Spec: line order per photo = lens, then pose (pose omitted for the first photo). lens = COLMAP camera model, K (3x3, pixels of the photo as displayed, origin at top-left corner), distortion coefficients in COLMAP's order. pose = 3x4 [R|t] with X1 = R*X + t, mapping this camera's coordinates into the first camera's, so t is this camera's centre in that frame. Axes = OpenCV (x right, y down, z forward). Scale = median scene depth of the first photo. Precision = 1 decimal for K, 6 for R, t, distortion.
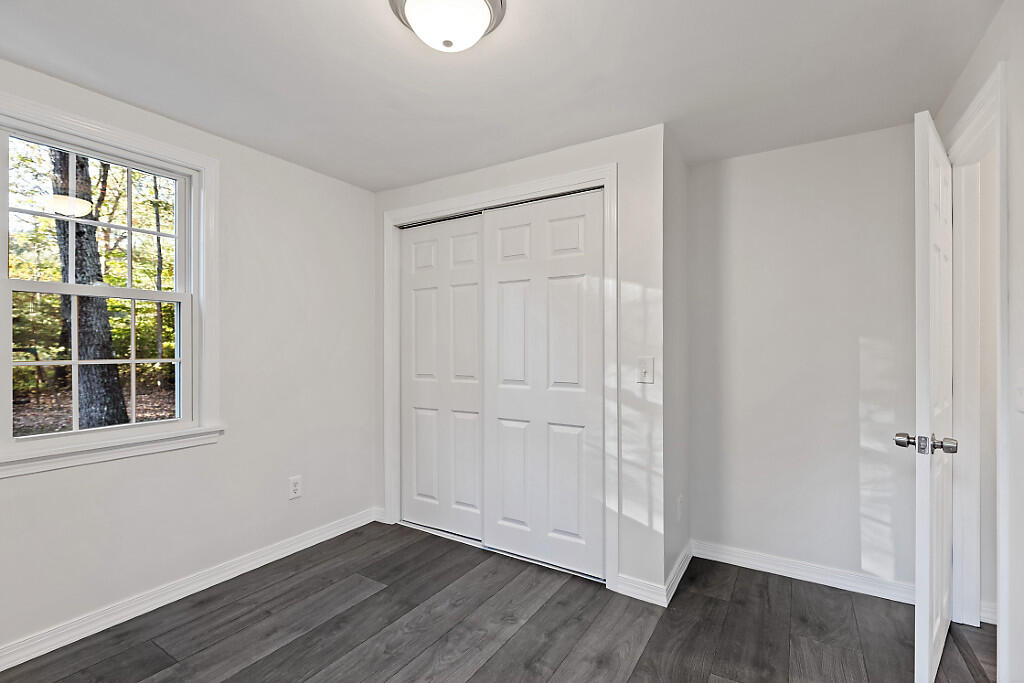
lens RADIAL K [[471.1, 0, 515.4], [0, 471.1, 339.8], [0, 0, 1]] dist [-0.000644, -0.000288]
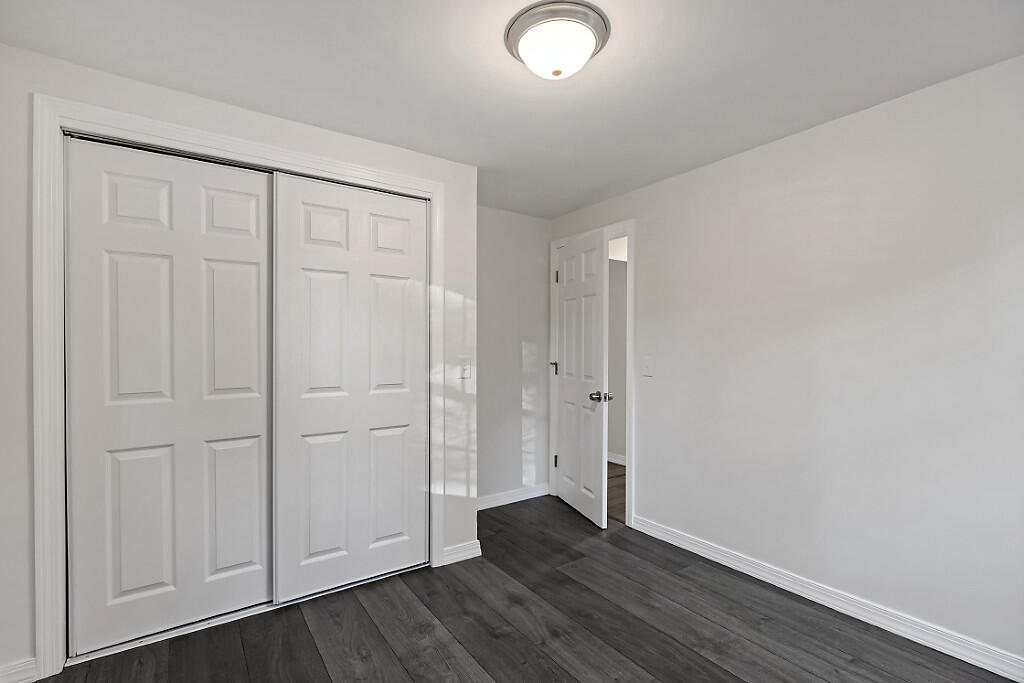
lens RADIAL K [[466.0, 0, 504.9], [0, 466.0, 342.9], [0, 0, 1]] dist [-0.001713, -0.000356]
pose [[0.400345, 0.005690, 0.916347, -0.732506], [-0.011546, 0.999933, -0.001165, 0.003505], [-0.916292, -0.010113, 0.400383, 0.415512]]
